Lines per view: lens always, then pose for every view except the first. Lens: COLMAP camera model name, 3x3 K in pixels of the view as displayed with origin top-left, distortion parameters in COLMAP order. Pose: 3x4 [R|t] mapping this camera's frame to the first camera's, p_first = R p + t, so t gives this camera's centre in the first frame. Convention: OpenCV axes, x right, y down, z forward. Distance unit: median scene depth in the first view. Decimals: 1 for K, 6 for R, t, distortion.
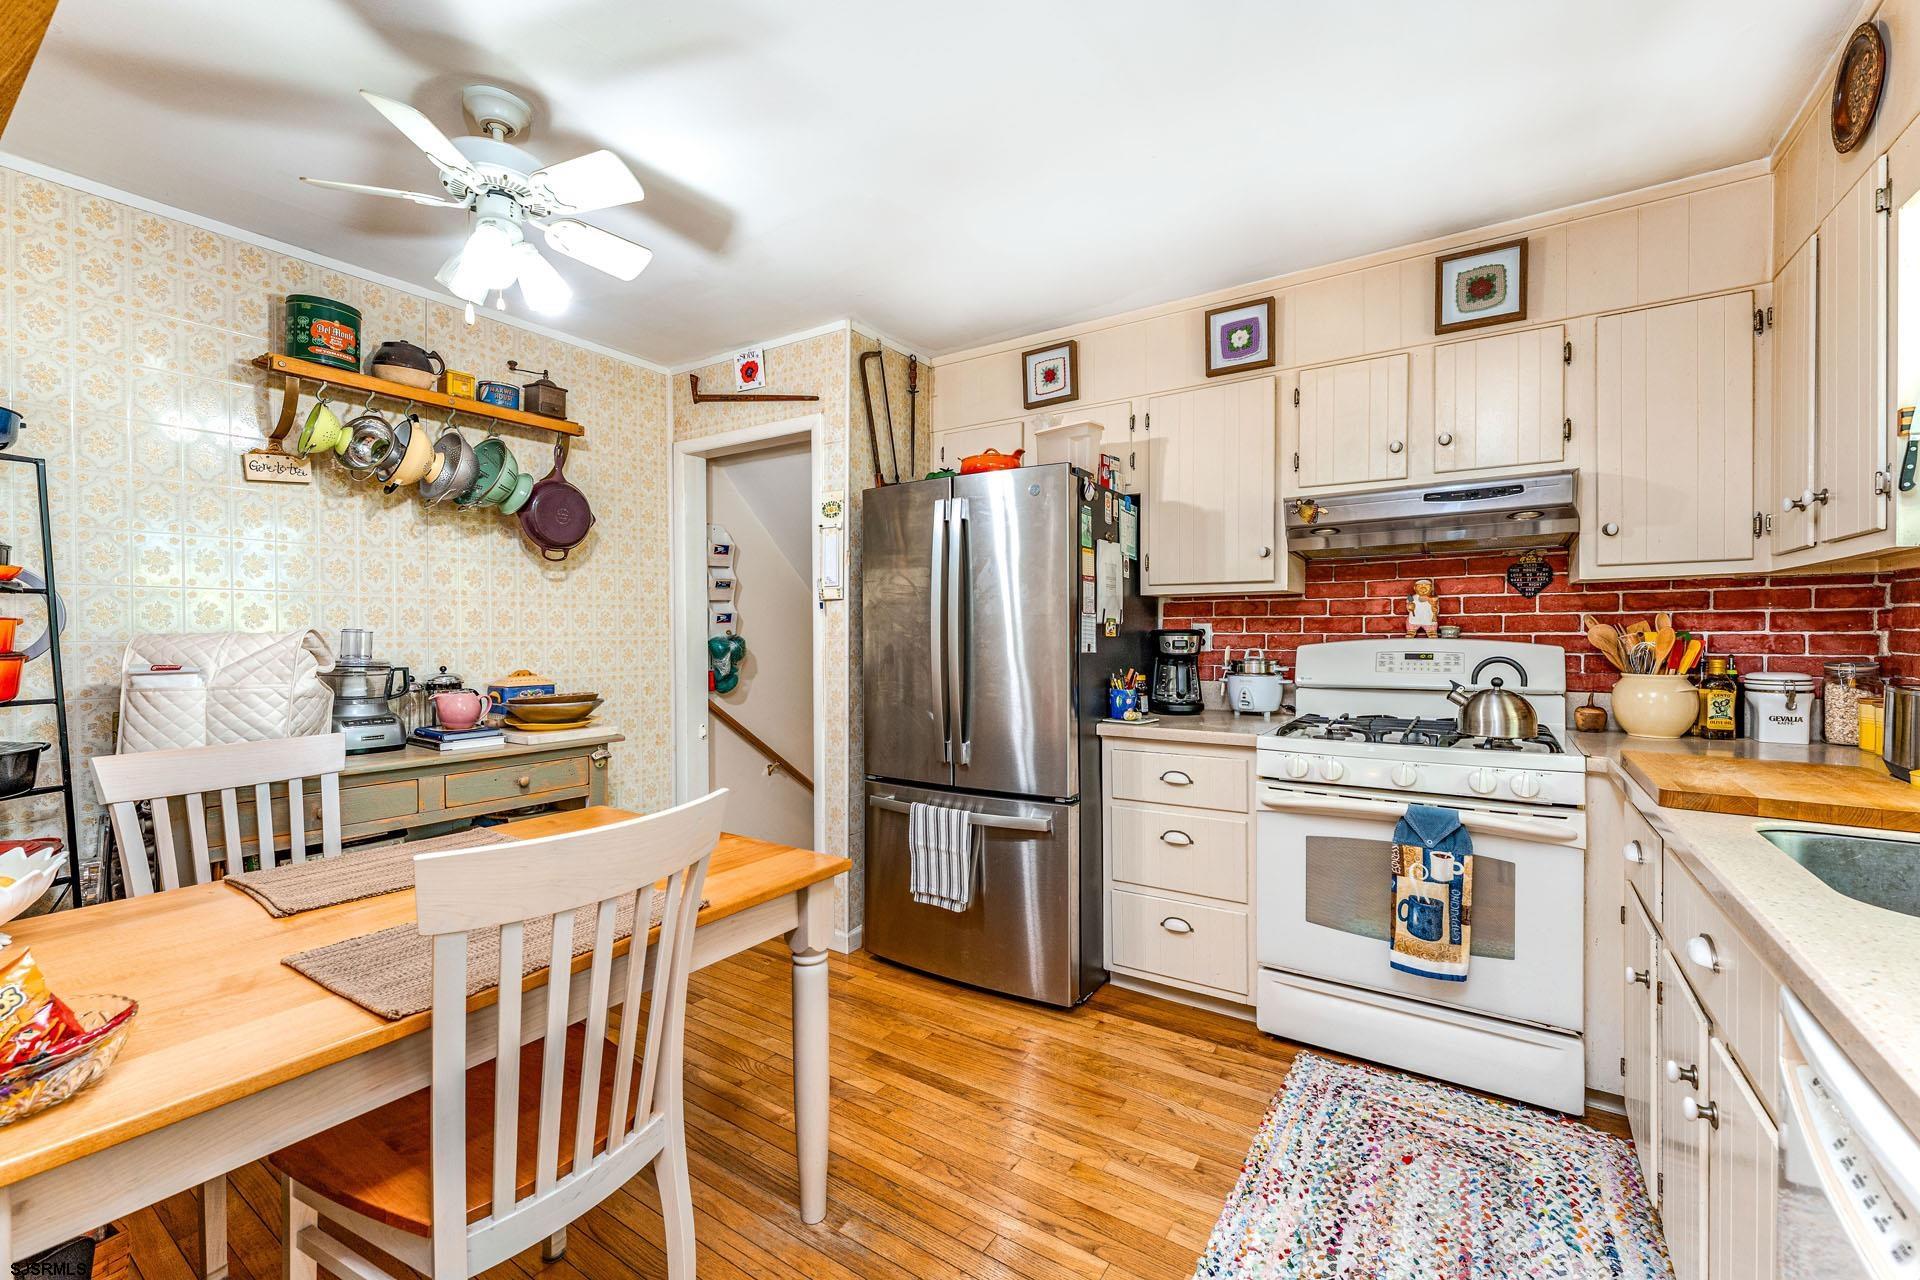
lens RADIAL K [[771.0, 0, 969.9], [0, 771.0, 635.2], [0, 0, 1]] dist [-0.000966, -0.000151]
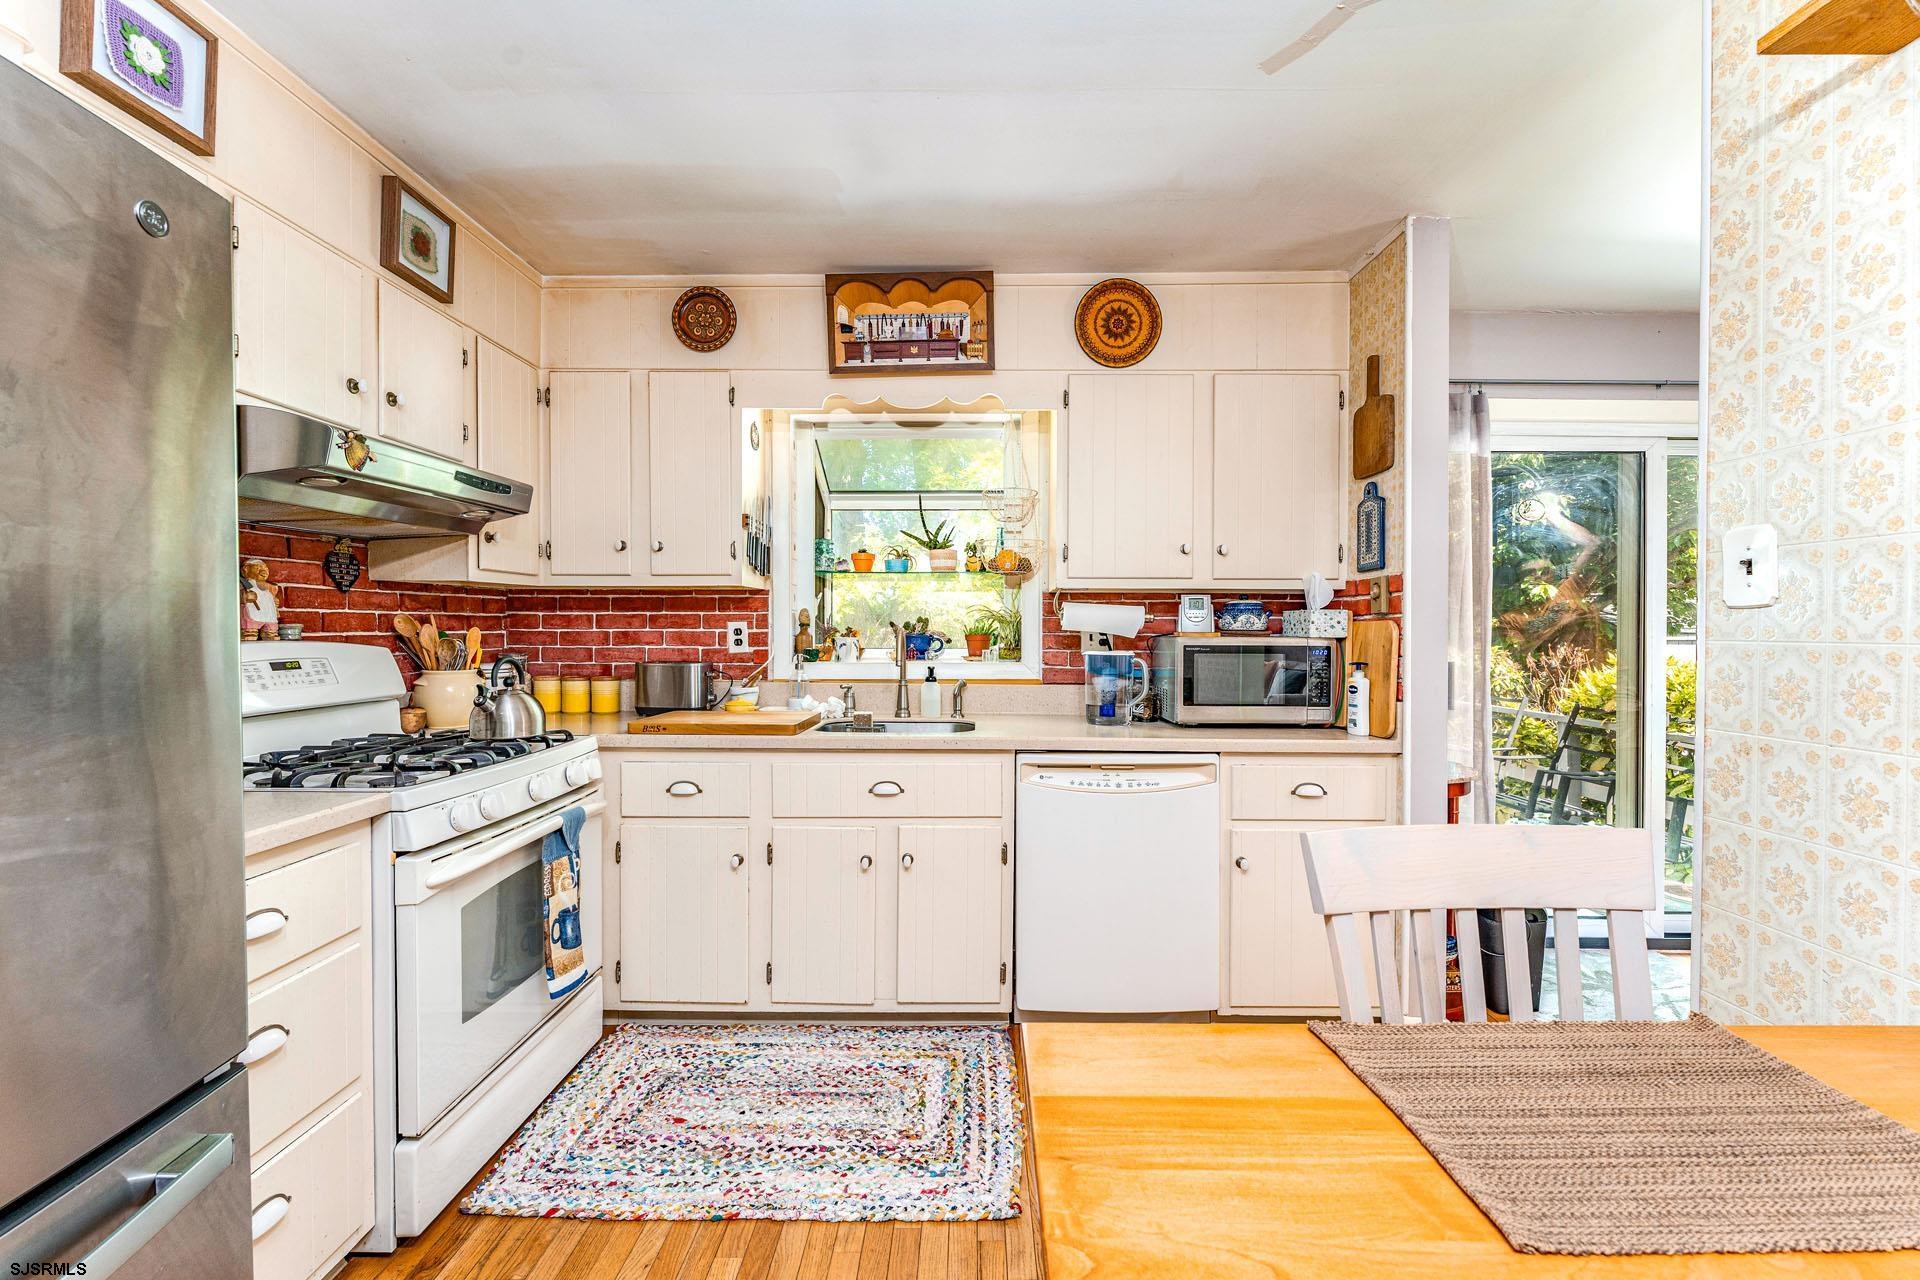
lens RADIAL K [[806.2, 0, 969.3], [0, 806.2, 633.9], [0, 0, 1]] dist [0.002499, 0.000336]
pose [[-0.549040, -0.002687, 0.835792, -0.523838], [0.006646, 0.999949, 0.007581, -0.005129], [-0.835770, 0.009717, -0.548994, 1.117984]]
